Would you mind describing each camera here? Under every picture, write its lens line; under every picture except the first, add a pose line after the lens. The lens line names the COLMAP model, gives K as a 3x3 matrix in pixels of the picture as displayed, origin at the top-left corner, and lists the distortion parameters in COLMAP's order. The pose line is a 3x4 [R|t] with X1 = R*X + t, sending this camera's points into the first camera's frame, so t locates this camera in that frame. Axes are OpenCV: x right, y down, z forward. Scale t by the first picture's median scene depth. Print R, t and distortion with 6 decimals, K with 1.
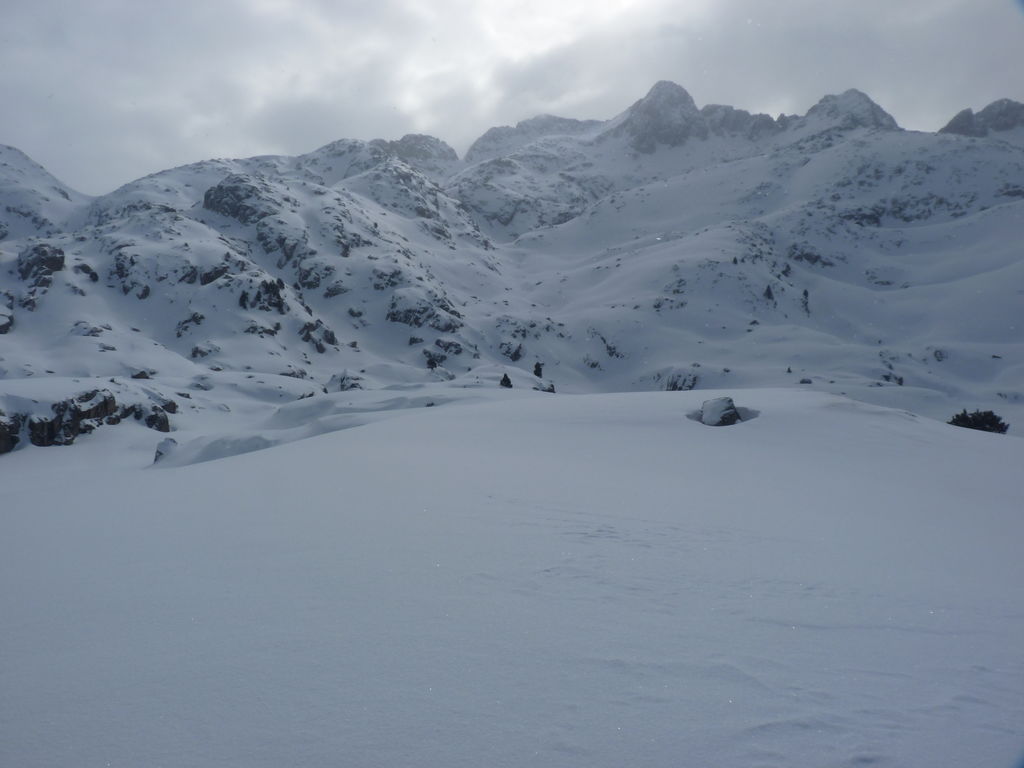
lens RADIAL K [[813.8, 0, 503.9], [0, 813.8, 386.3], [0, 0, 1]] dist [-0.020641, 0.003488]
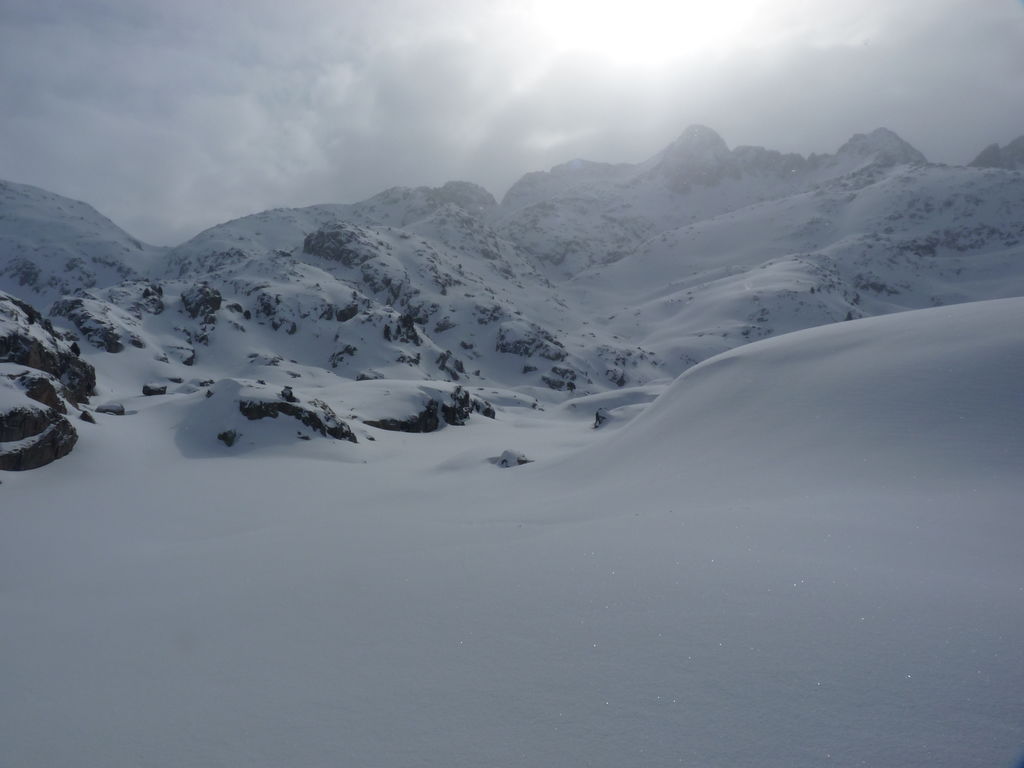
lens RADIAL K [[813.8, 0, 503.9], [0, 813.8, 386.3], [0, 0, 1]] dist [-0.020641, 0.003488]
pose [[0.999683, -0.020977, -0.013953, -0.091911], [0.020224, 0.998436, -0.052115, 0.015766], [0.015025, 0.051816, 0.998544, -0.053301]]
